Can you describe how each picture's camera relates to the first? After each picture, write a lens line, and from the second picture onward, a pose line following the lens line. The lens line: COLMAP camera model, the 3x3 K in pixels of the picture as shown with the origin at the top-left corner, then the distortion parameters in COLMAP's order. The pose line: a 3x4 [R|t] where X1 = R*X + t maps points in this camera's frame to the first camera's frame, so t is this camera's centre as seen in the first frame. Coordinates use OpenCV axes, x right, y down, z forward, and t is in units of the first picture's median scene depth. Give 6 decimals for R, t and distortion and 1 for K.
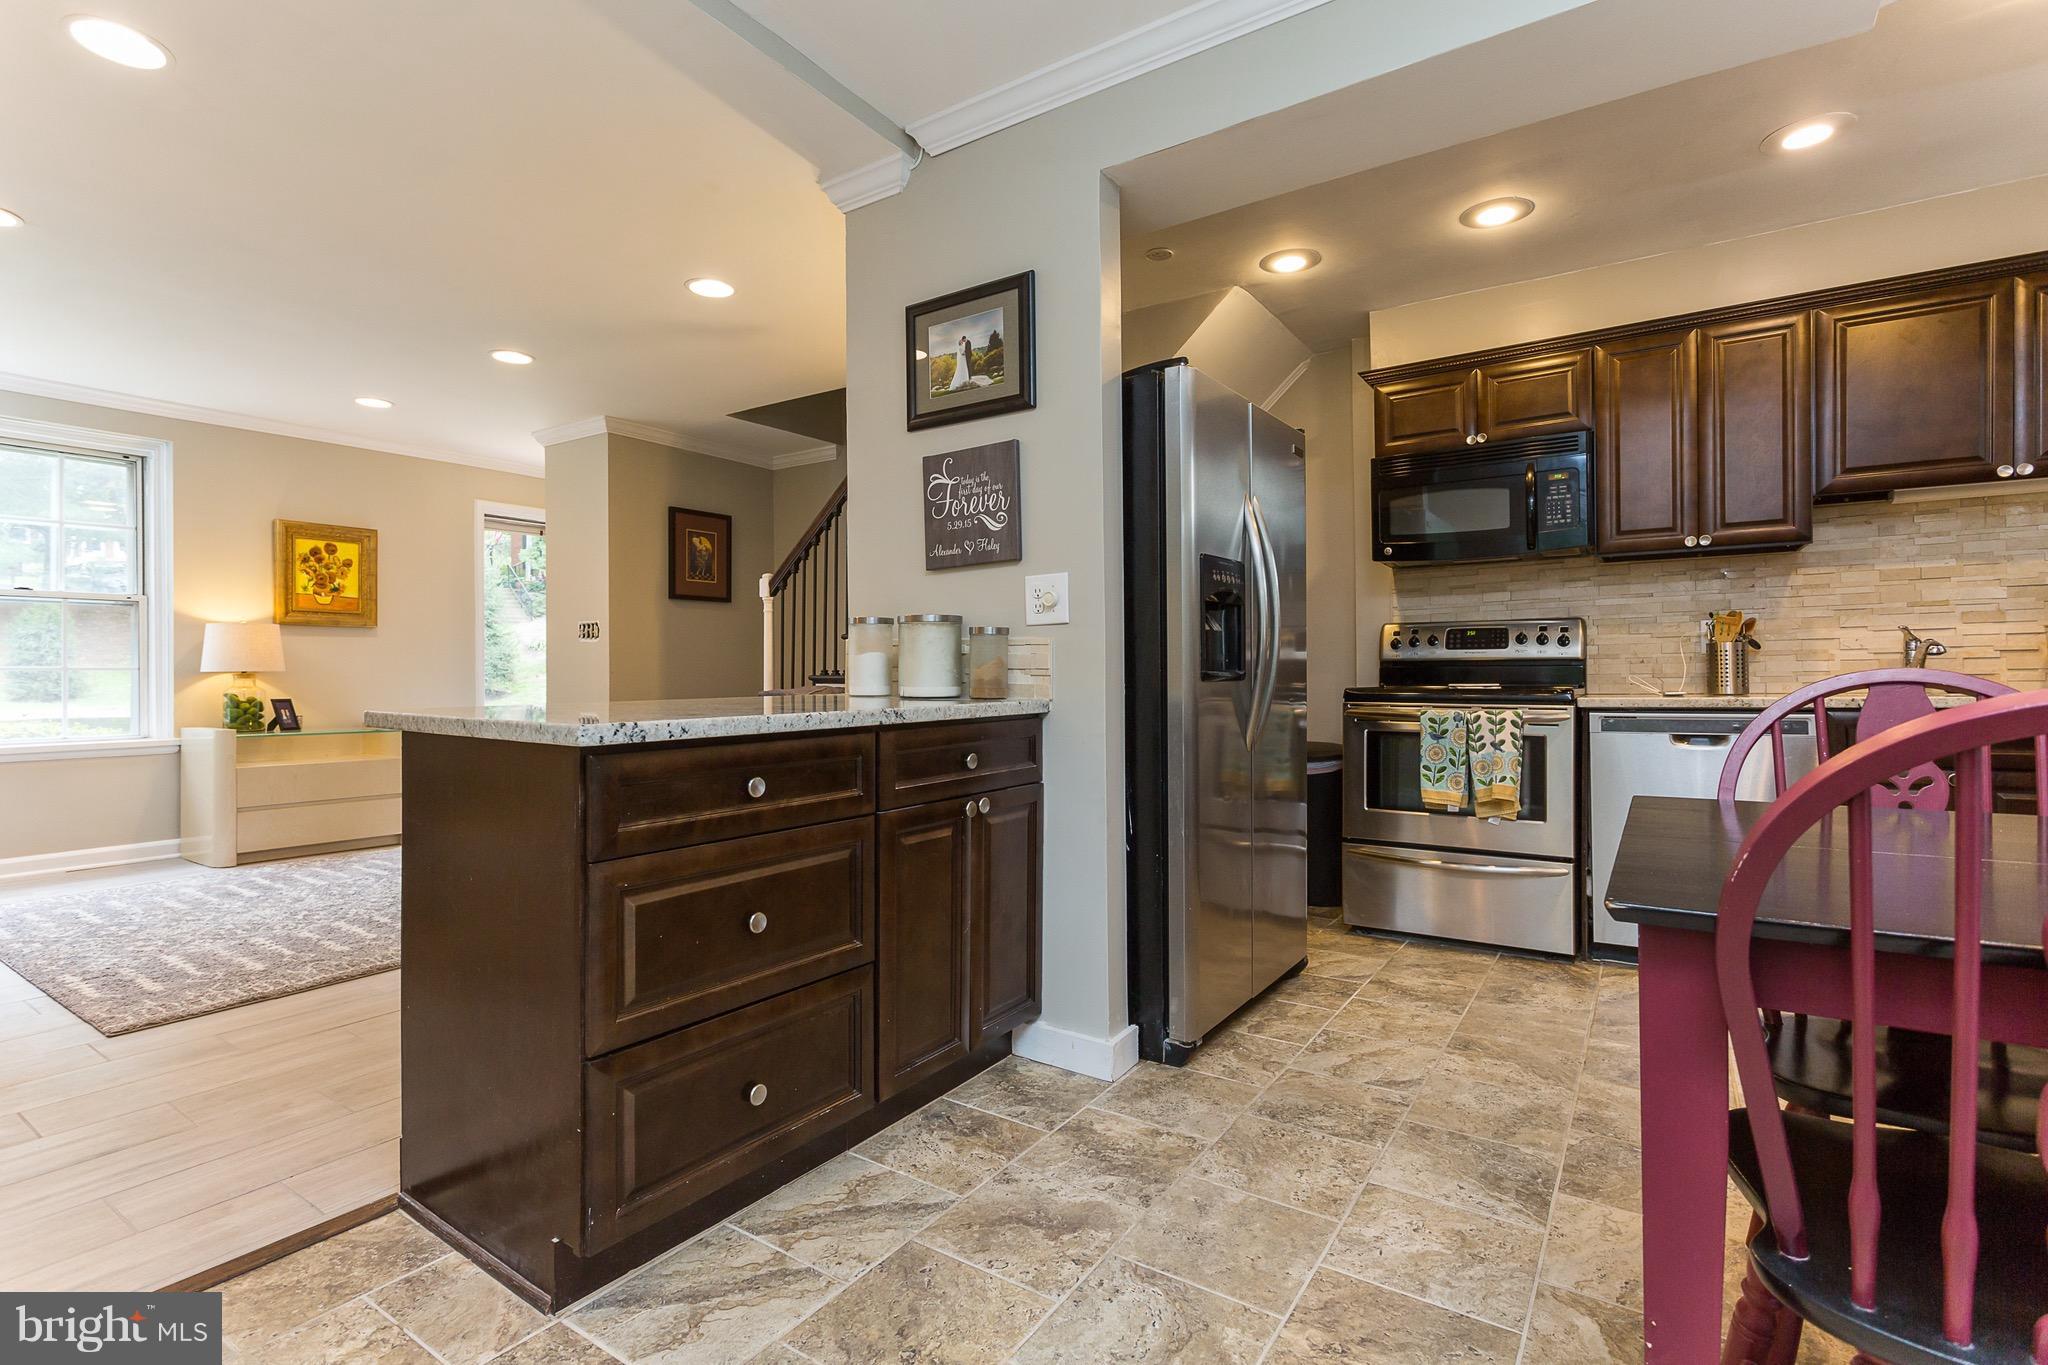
lens RADIAL K [[960.4, 0, 1024.0], [0, 960.4, 682.5], [0, 0, 1]] dist [0.011429, -0.000086]
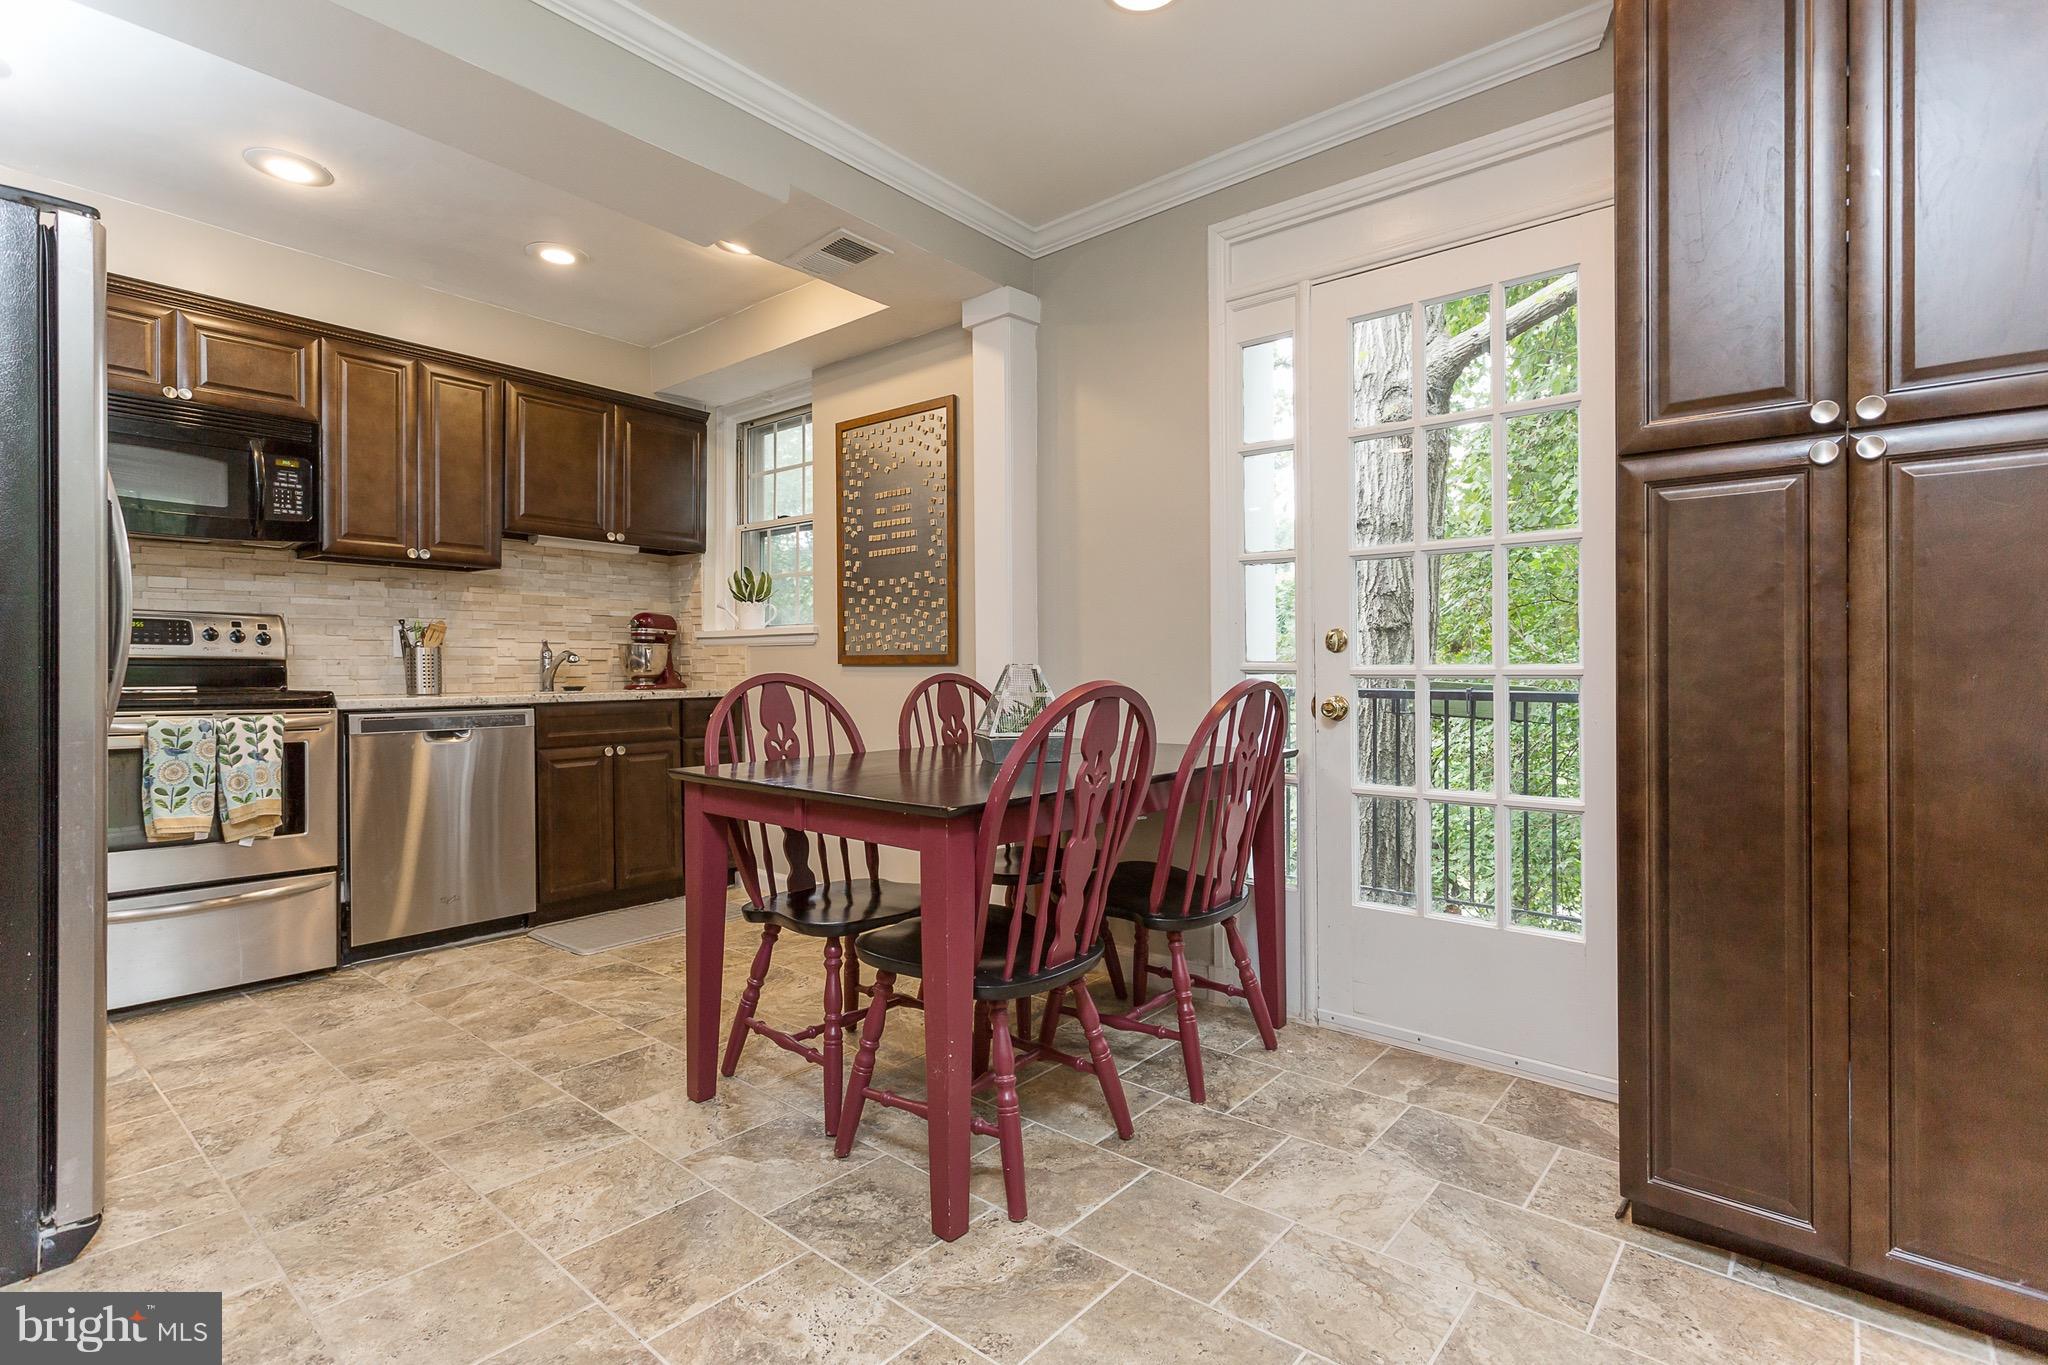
lens RADIAL K [[949.8, 0, 1059.4], [0, 949.8, 674.7], [0, 0, 1]] dist [-0.002652, 0.000277]
pose [[0.099463, 0.005303, 0.995027, -0.256579], [0.006567, 0.999961, -0.005986, 0.000828], [-0.995020, 0.007129, 0.099424, 0.152662]]
